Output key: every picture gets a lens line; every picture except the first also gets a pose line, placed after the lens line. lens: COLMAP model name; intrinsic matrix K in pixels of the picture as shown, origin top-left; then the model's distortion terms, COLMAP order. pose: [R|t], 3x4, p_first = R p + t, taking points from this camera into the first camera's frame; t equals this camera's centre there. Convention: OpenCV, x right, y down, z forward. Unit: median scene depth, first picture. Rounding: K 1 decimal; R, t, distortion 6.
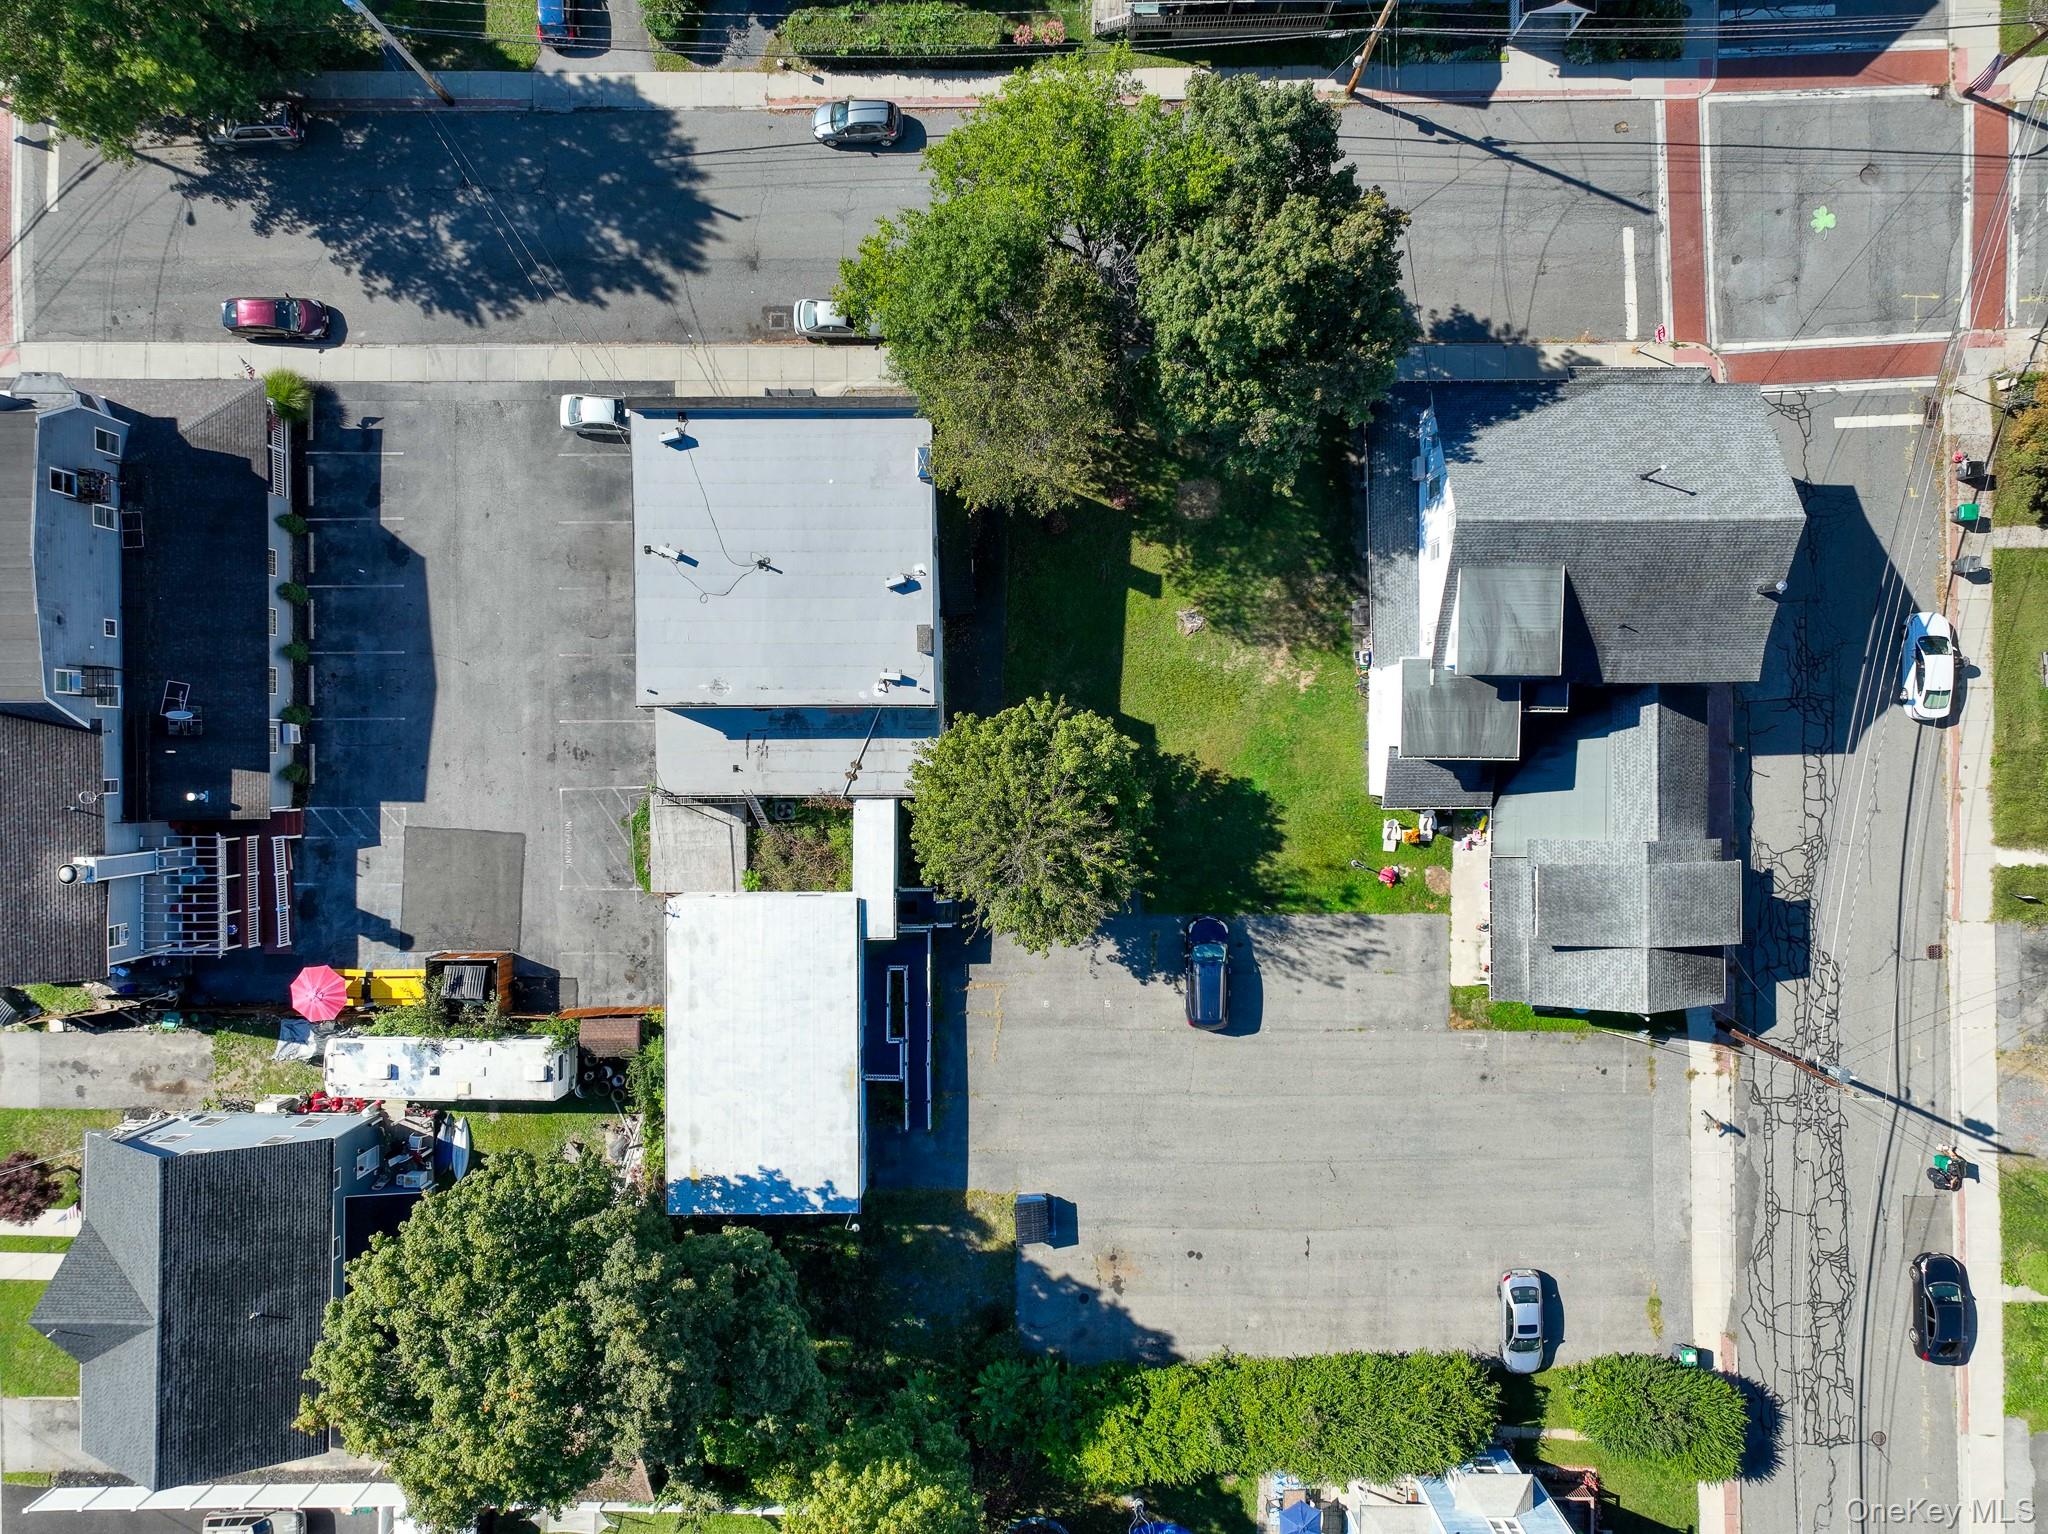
lens RADIAL K [[1442.9, 0, 1036.3], [0, 1442.9, 752.1], [0, 0, 1]] dist [-0.007038, 0.026295]
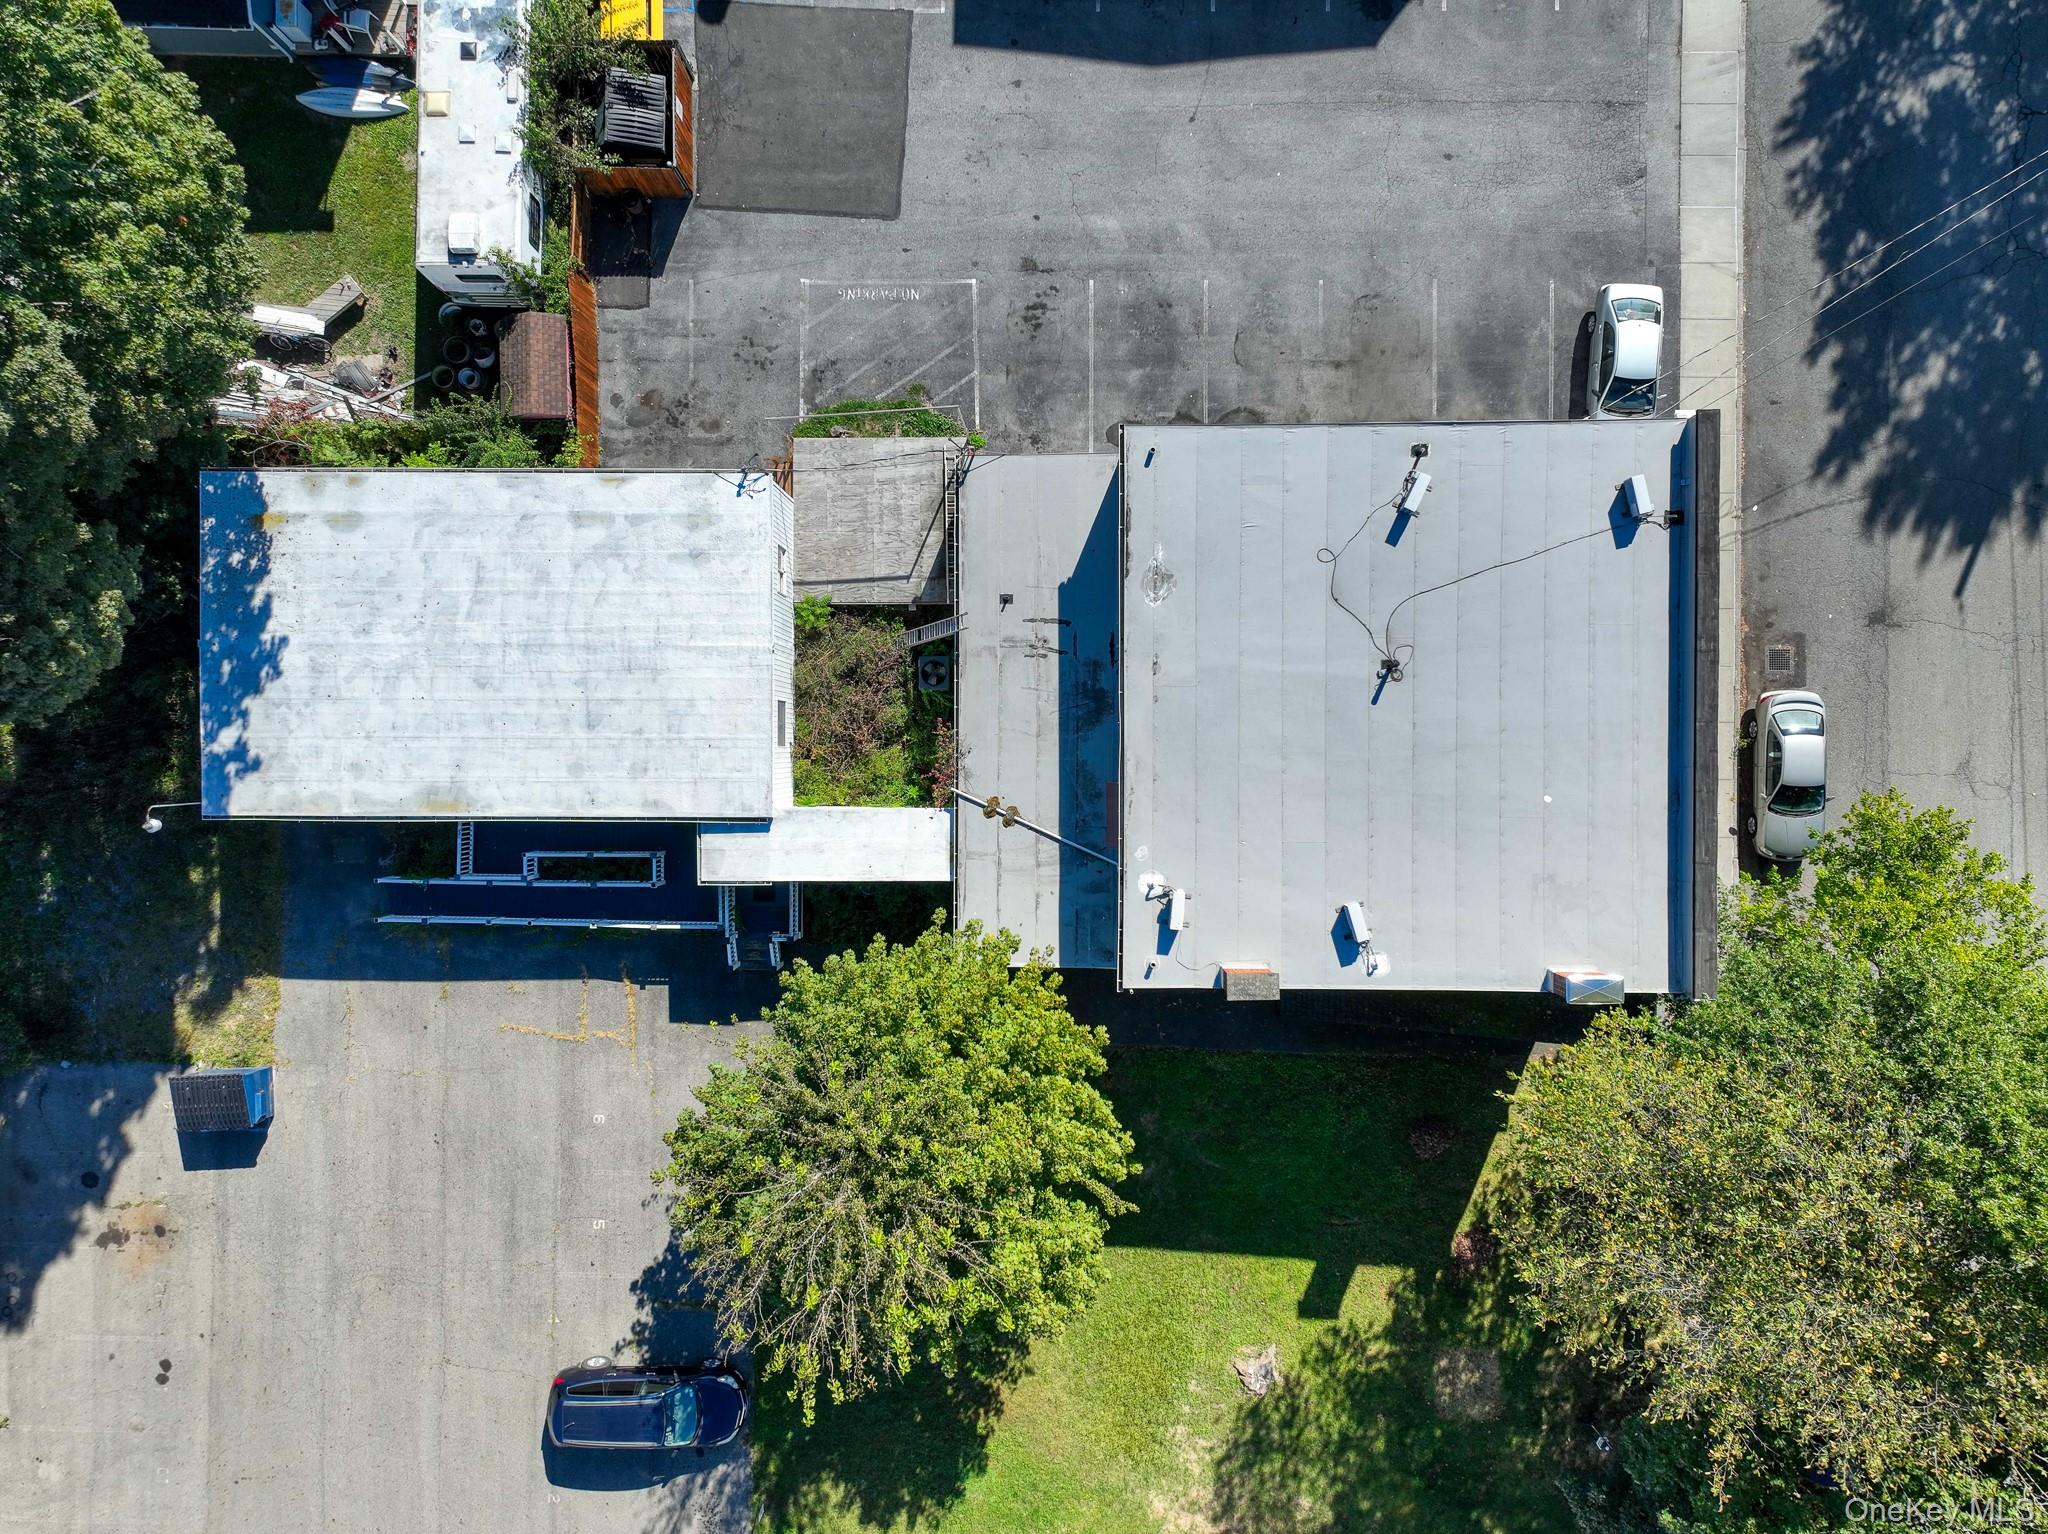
lens RADIAL K [[1442.9, 0, 1038.3], [0, 1442.9, 756.6], [0, 0, 1]] dist [-0.007038, 0.026295]
pose [[-0.005839, 0.999954, 0.007660, -0.144975], [-0.999981, -0.005854, 0.001937, -0.002028], [0.001982, -0.007648, 0.999969, 0.424920]]
